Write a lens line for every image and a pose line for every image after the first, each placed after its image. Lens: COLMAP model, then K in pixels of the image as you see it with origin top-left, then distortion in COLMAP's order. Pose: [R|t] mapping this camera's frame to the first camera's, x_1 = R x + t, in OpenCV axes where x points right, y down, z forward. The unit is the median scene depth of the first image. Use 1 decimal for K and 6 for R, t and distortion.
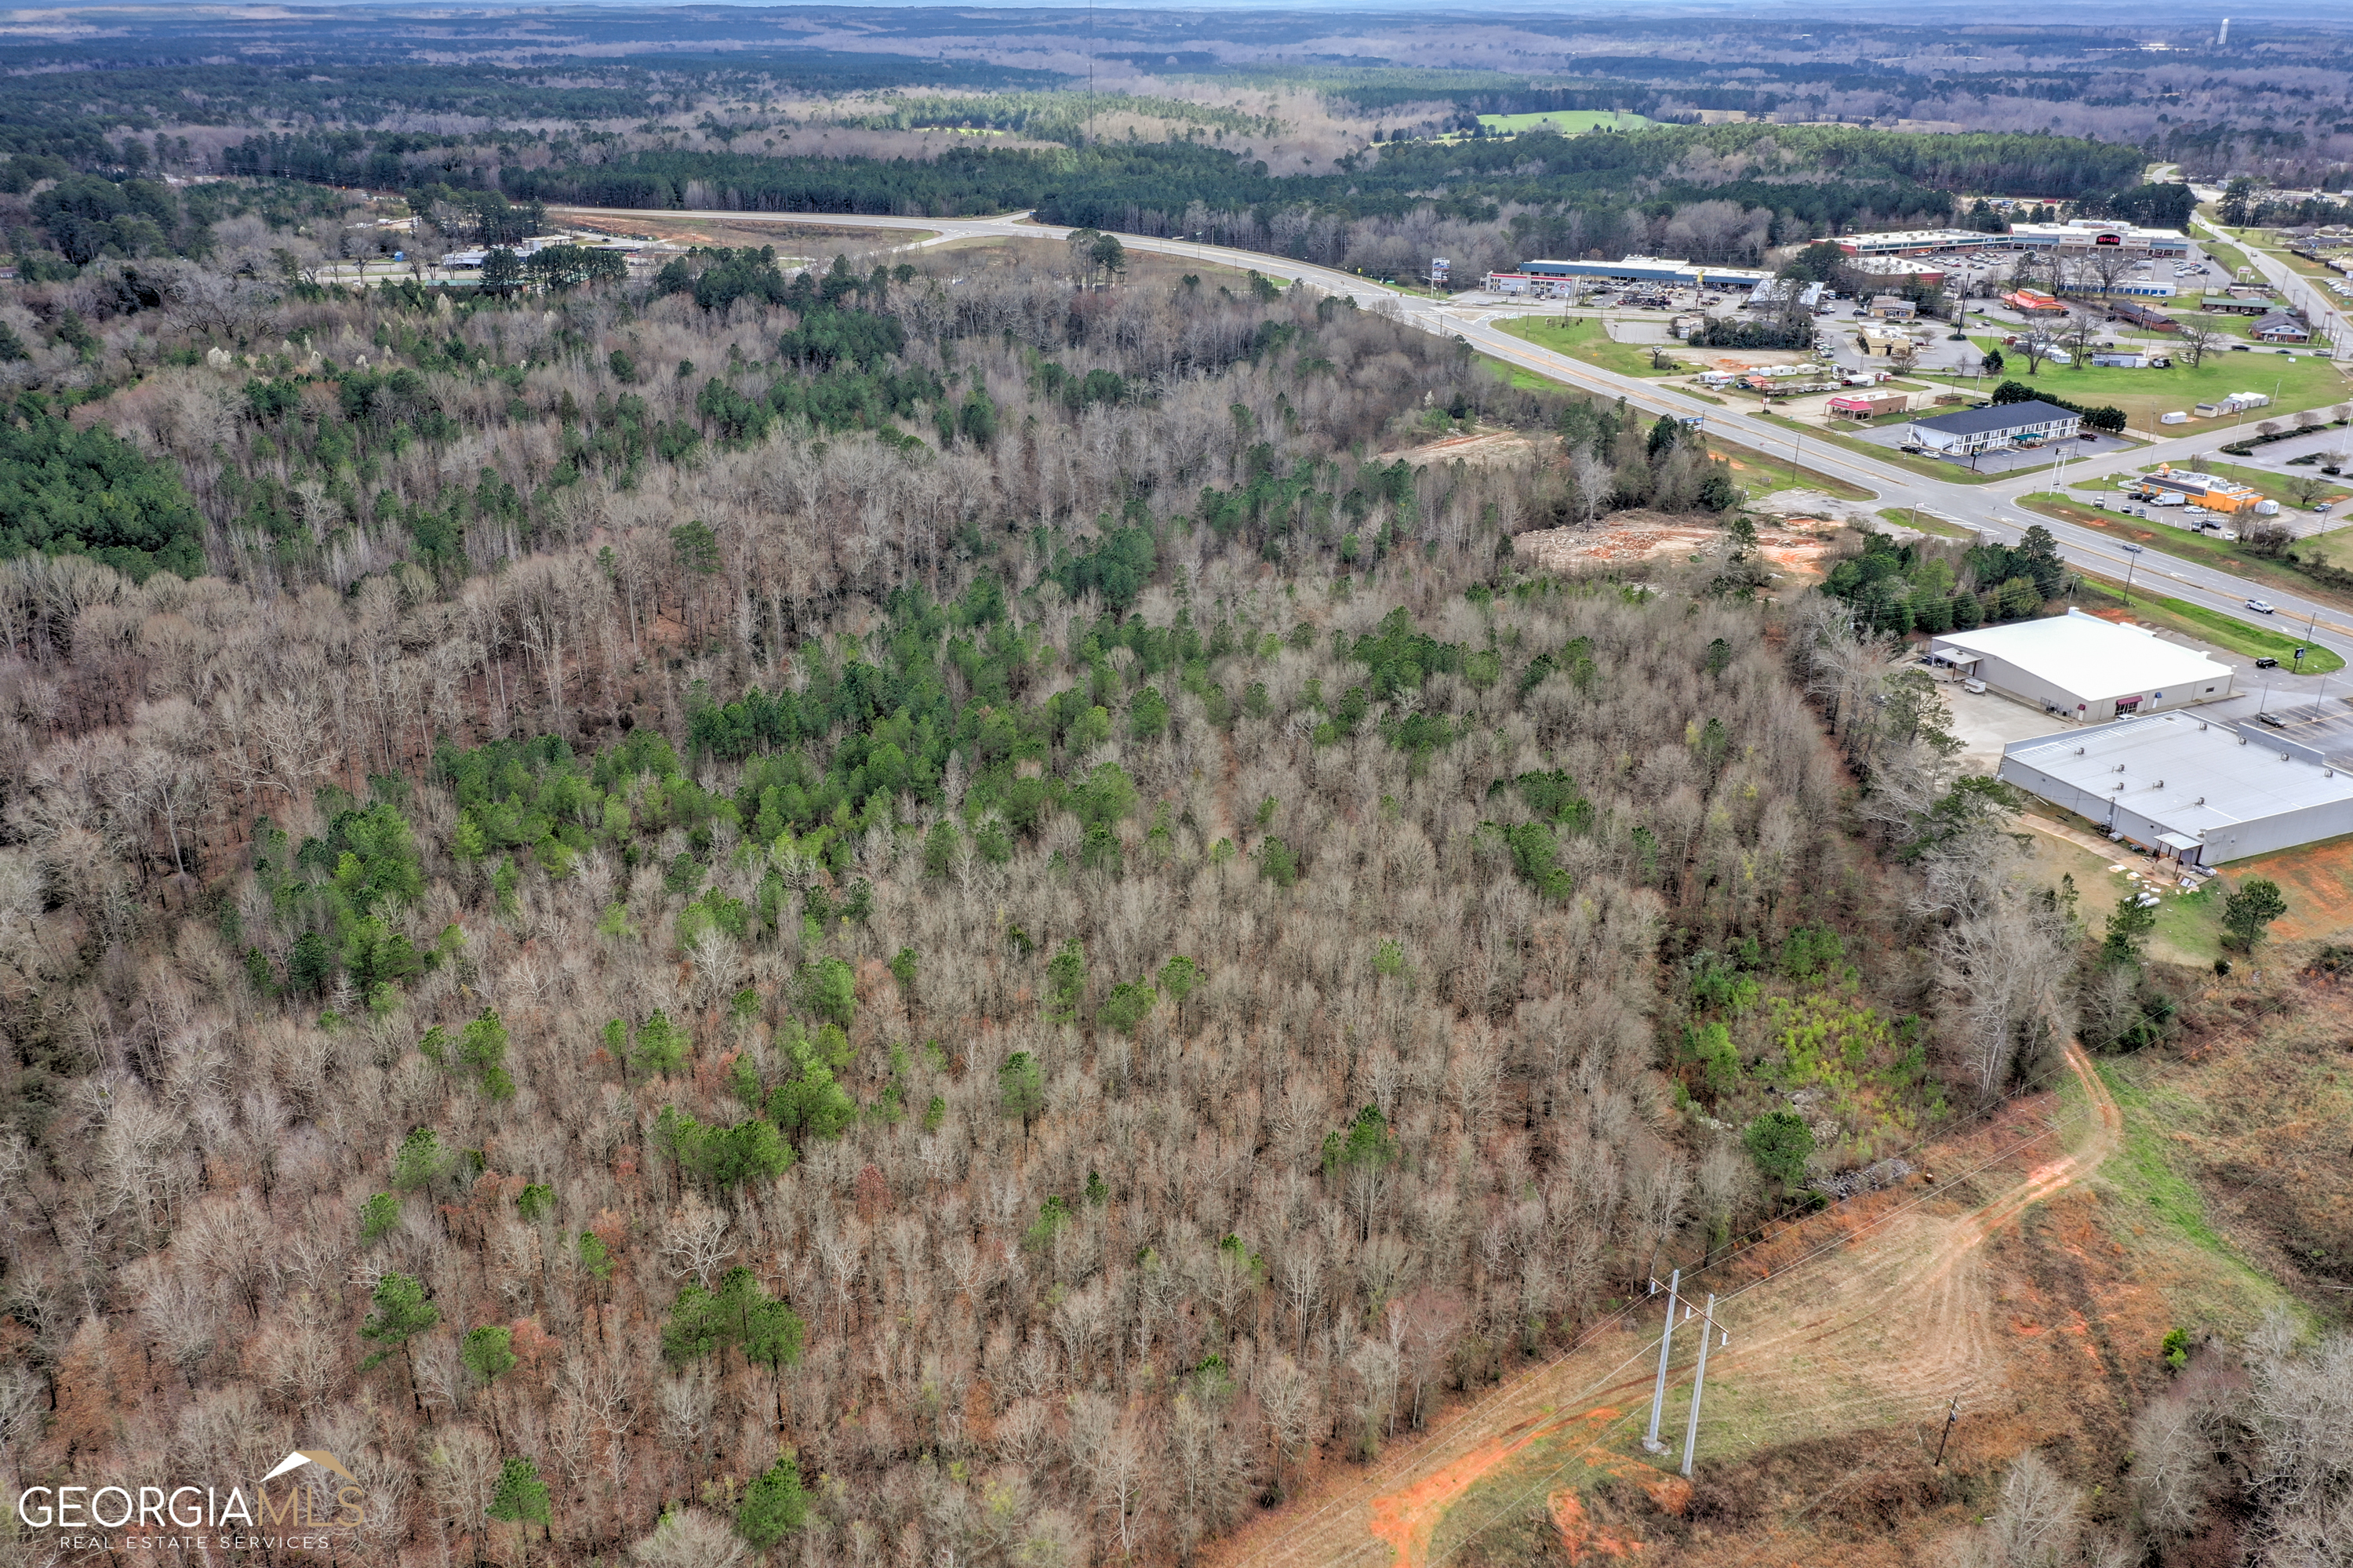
lens RADIAL K [[1833.2, 0, 1176.5], [0, 1833.2, 784.0], [0, 0, 1]] dist [-0.004189, 0.034668]
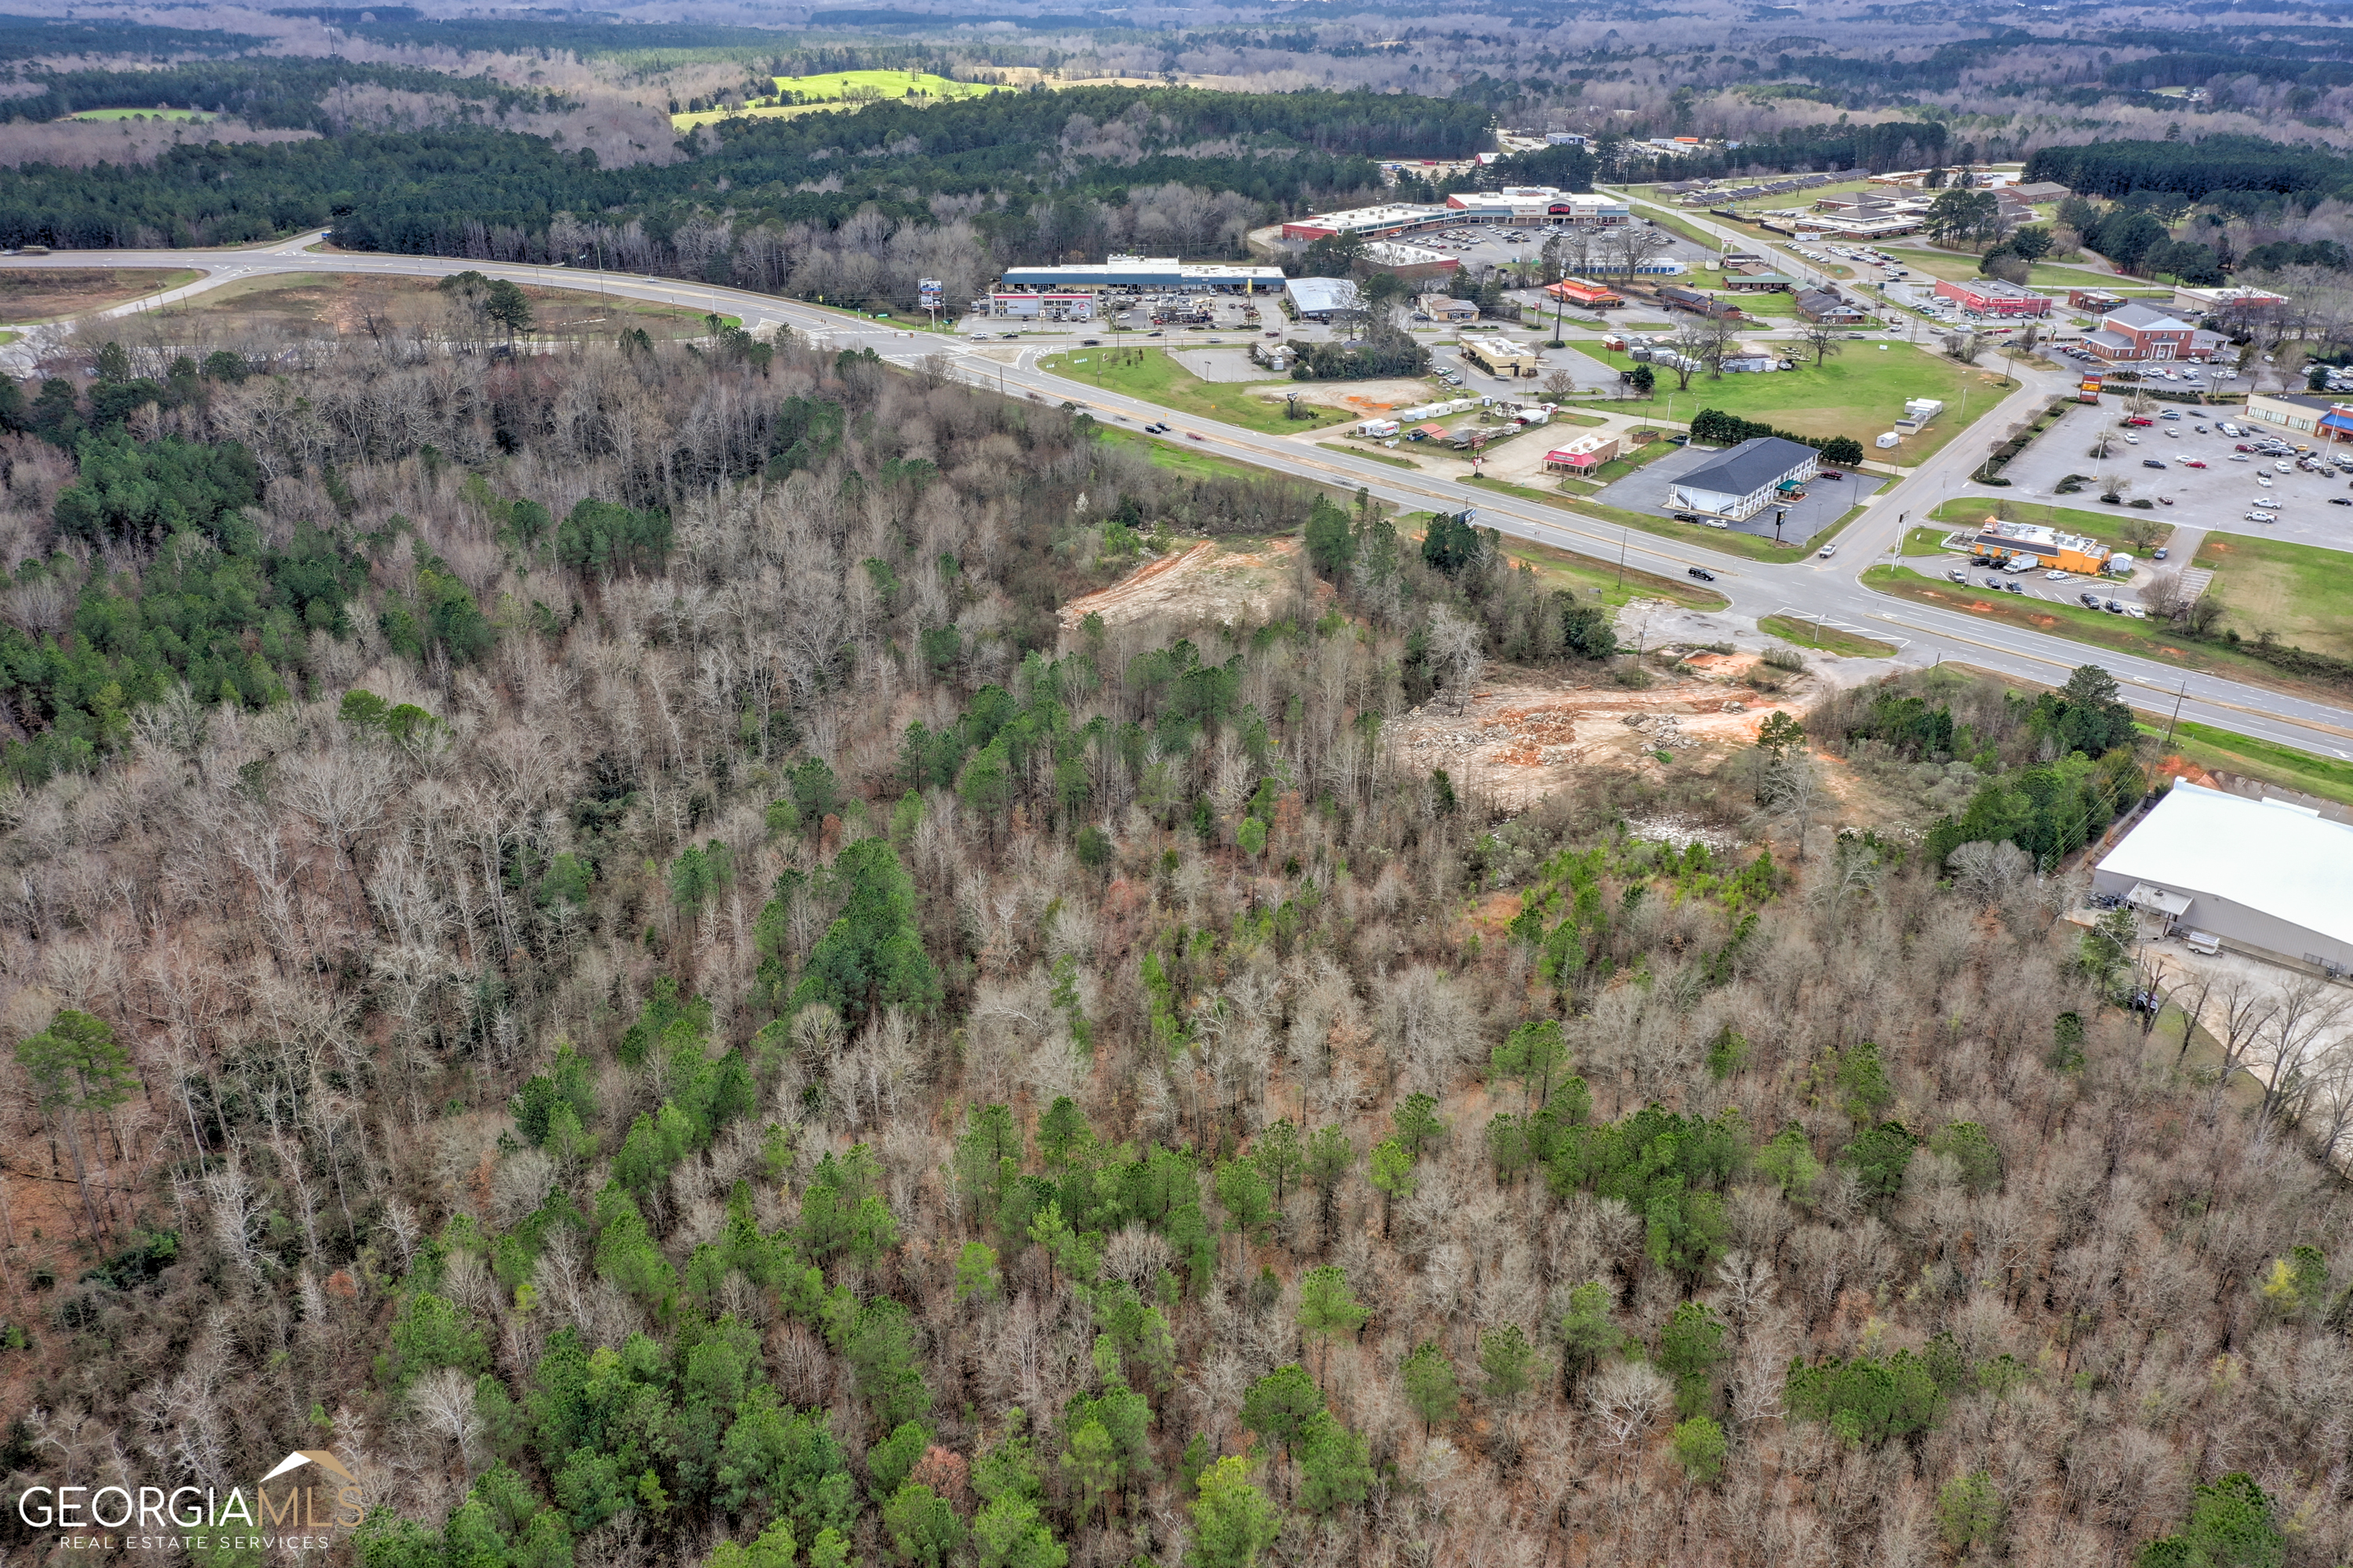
lens RADIAL K [[1833.2, 0, 1176.5], [0, 1833.2, 784.0], [0, 0, 1]] dist [-0.004189, 0.034668]
pose [[0.922384, -0.158493, 0.352261, -0.083978], [0.150558, 0.987336, 0.050002, -0.103739], [-0.355725, 0.006915, 0.934565, 0.237533]]
